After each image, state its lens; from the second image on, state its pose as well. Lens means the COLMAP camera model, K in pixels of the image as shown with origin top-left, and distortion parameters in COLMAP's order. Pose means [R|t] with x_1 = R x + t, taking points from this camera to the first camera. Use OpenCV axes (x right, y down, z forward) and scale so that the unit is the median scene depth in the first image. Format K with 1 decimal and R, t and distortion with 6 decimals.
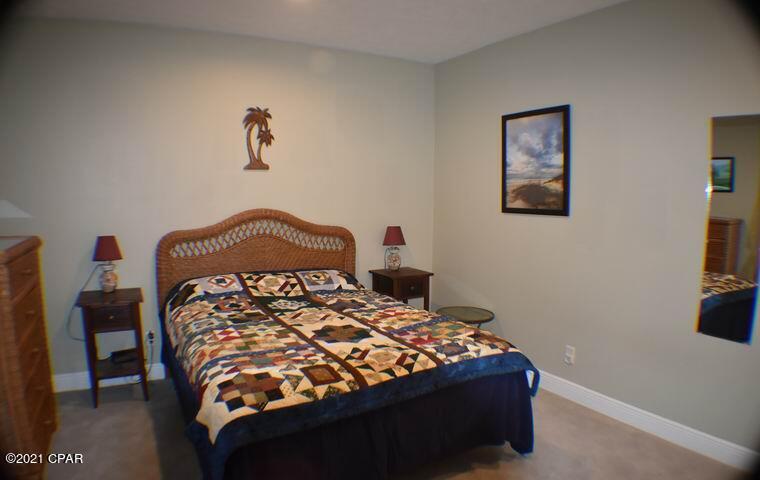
lens RADIAL K [[479.6, 0, 385.9], [0, 479.6, 242.8], [0, 0, 1]] dist [-0.155439, 0.004479]
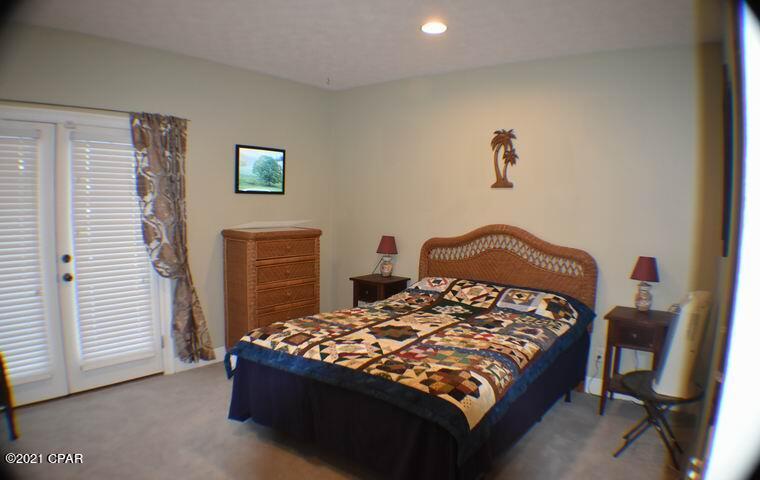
lens RADIAL K [[479.6, 0, 385.9], [0, 479.6, 242.8], [0, 0, 1]] dist [-0.155439, 0.004479]
pose [[0.380517, 0.074569, -0.921762, 0.786329], [-0.118897, 0.992416, 0.031202, -0.043006], [0.917099, 0.097722, 0.386498, 0.452708]]
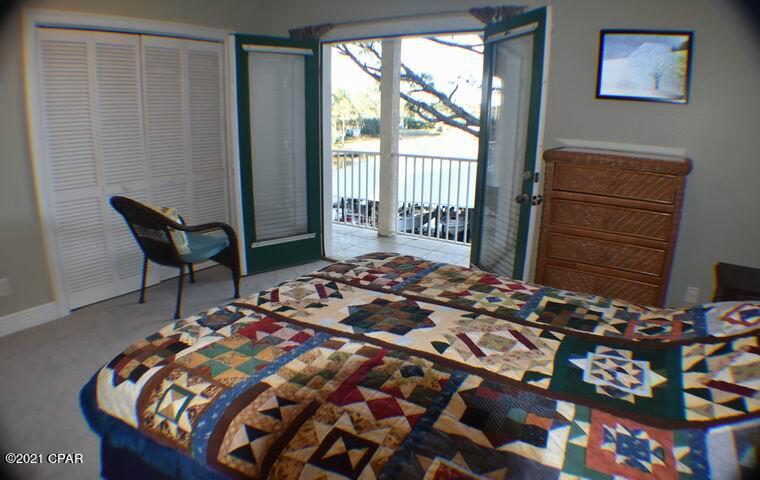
lens RADIAL K [[479.6, 0, 385.9], [0, 479.6, 242.8], [0, 0, 1]] dist [-0.155439, 0.004479]
pose [[-0.888480, 0.097236, -0.448496, 0.168764], [-0.077249, 0.931662, 0.355019, -0.118105], [0.452368, 0.350073, -0.820251, 1.290244]]
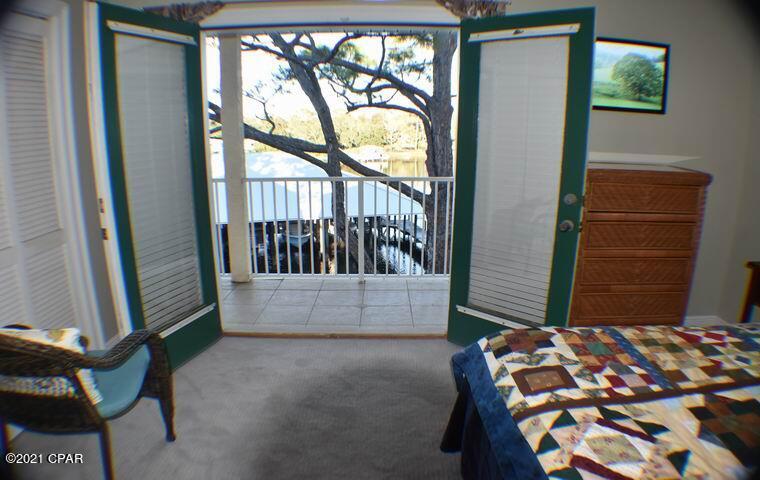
lens RADIAL K [[479.6, 0, 385.9], [0, 479.6, 242.8], [0, 0, 1]] dist [-0.155439, 0.004479]
pose [[-0.484365, 0.197094, -0.852376, 0.345393], [-0.112278, 0.952232, 0.283986, -0.054535], [0.867632, 0.233256, -0.439098, 0.701233]]
